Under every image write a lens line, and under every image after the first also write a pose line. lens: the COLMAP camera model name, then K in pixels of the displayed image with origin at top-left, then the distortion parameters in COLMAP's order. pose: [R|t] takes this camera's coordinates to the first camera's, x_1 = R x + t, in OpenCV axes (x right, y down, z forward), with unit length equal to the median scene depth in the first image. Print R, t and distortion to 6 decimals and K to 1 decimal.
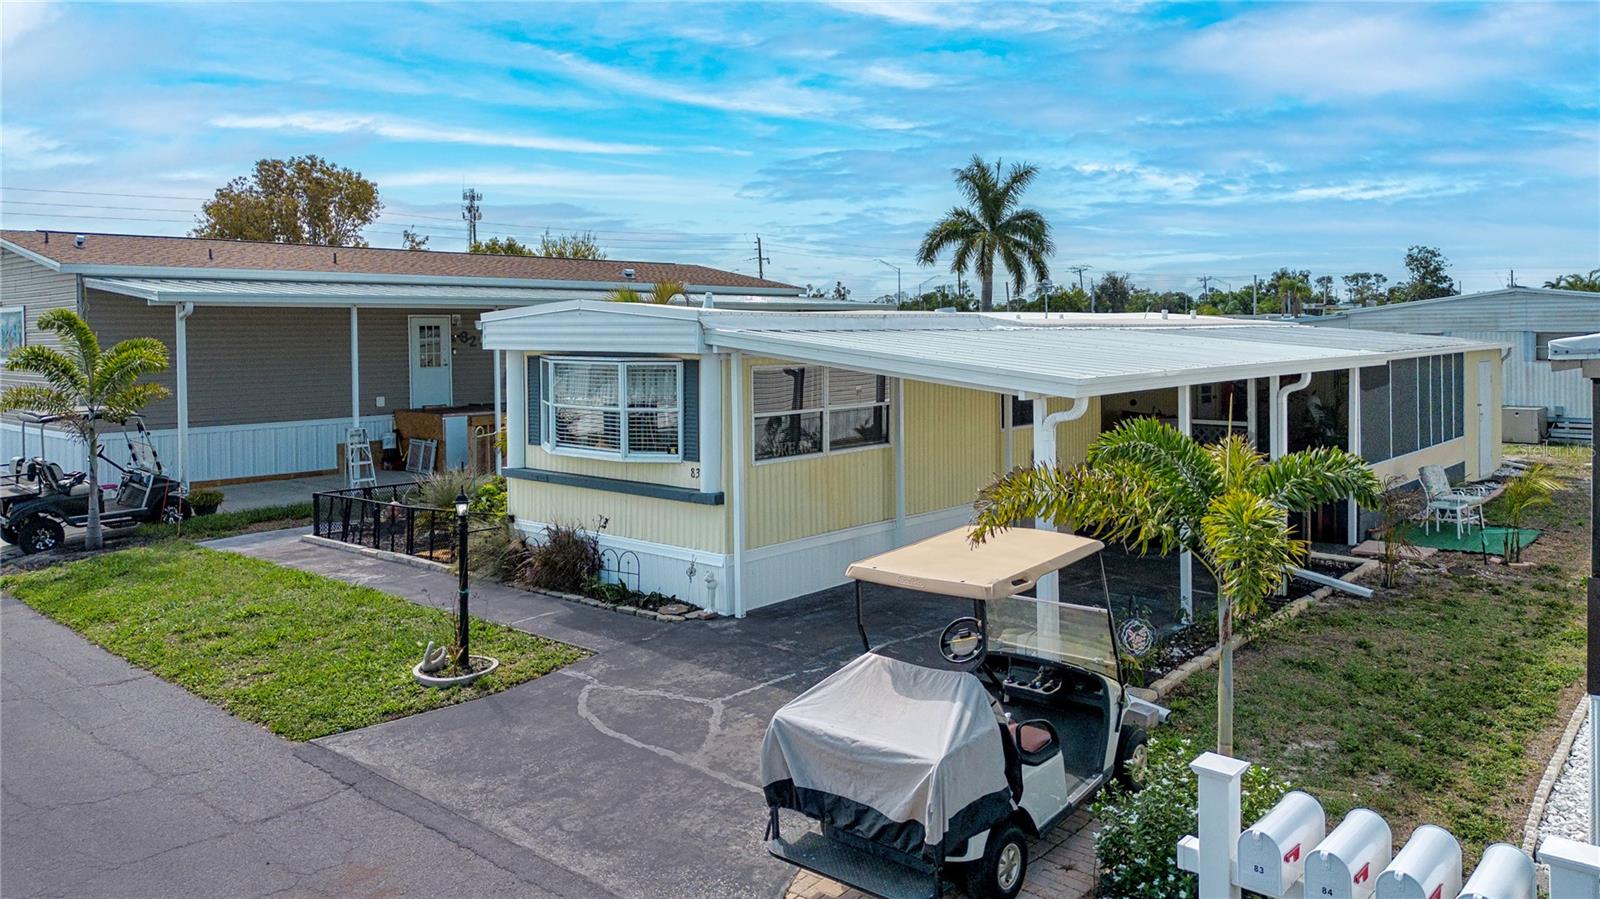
lens RADIAL K [[1146.6, 0, 795.9], [0, 1146.6, 338.8], [0, 0, 1]] dist [0.040307, -0.004124]
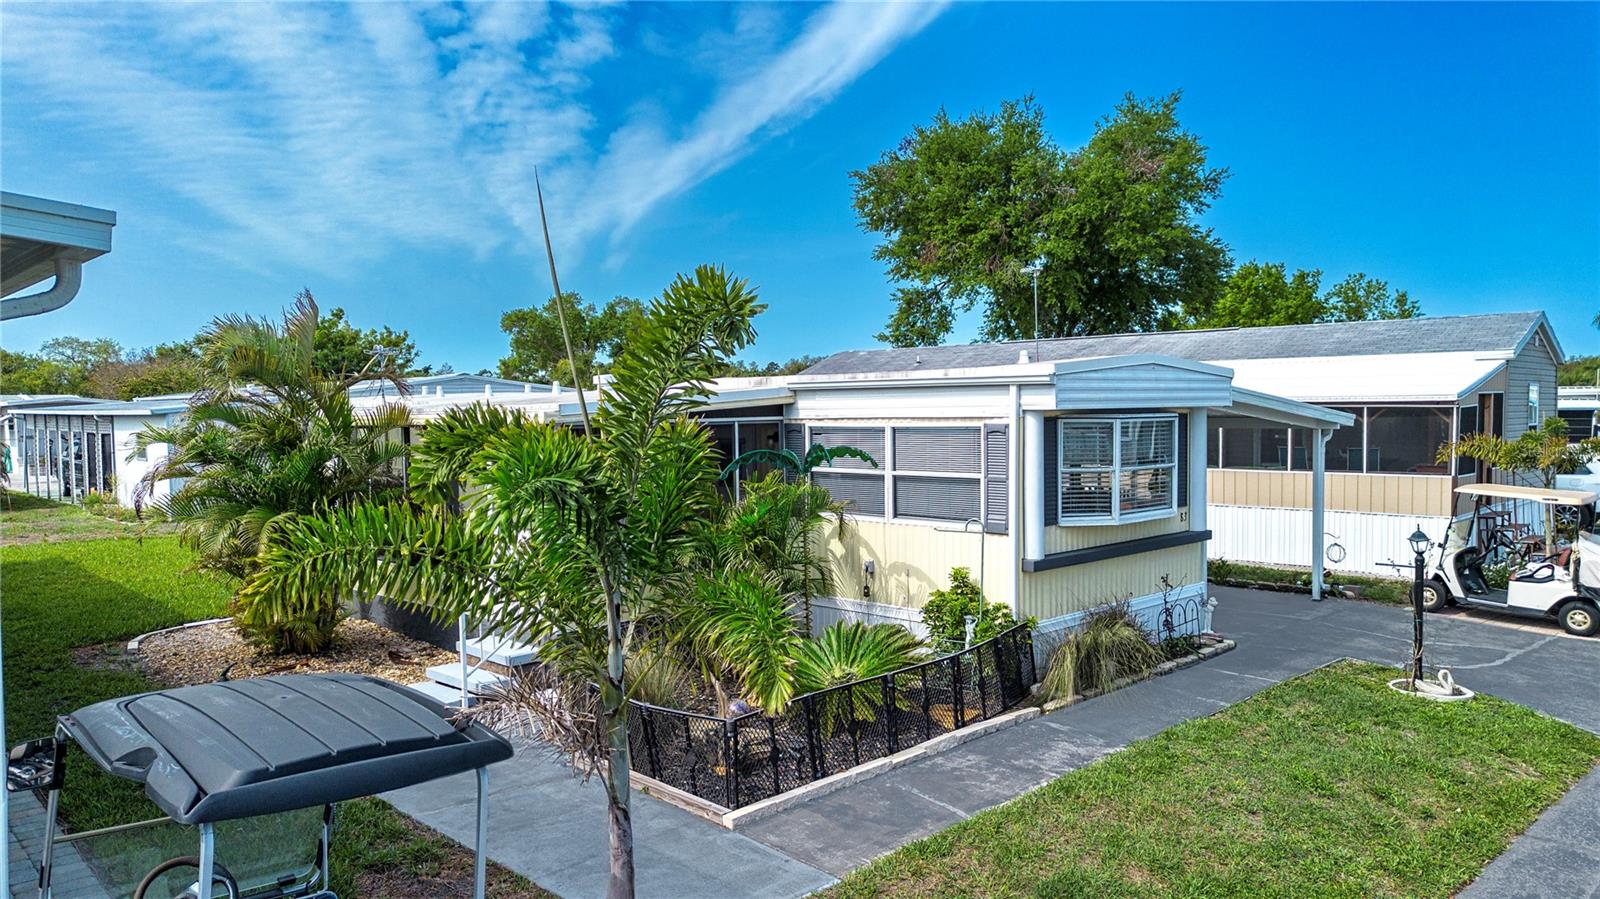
lens RADIAL K [[1129.7, 0, 768.9], [0, 1129.7, 443.2], [0, 0, 1]] dist [0.000284, -0.002256]
pose [[0.100216, -0.038874, 0.994206, -1.200739], [0.010534, 0.999222, 0.038008, 0.001111], [-0.994910, 0.006664, 0.100548, 1.280930]]
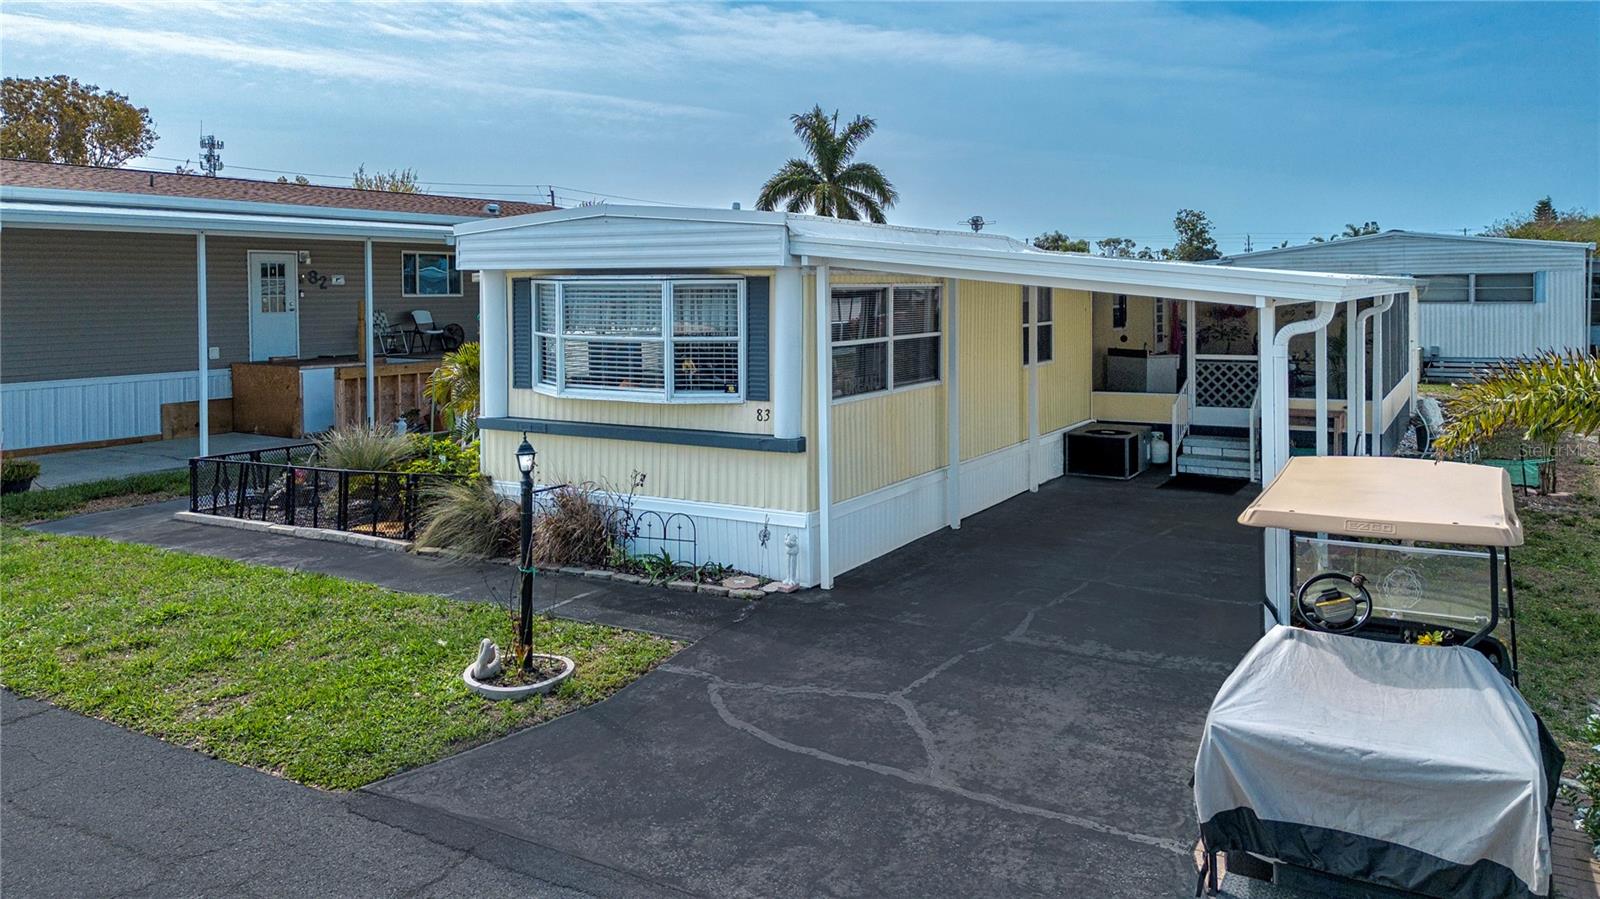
lens RADIAL K [[1165.0, 0, 806.1], [0, 1165.0, 297.3], [0, 0, 1]] dist [0.031527, -0.003258]
pose [[0.981324, -0.000698, 0.192361, -0.217225], [0.001141, 0.999997, -0.002190, 0.034771], [-0.192359, 0.002368, 0.981322, 0.177380]]
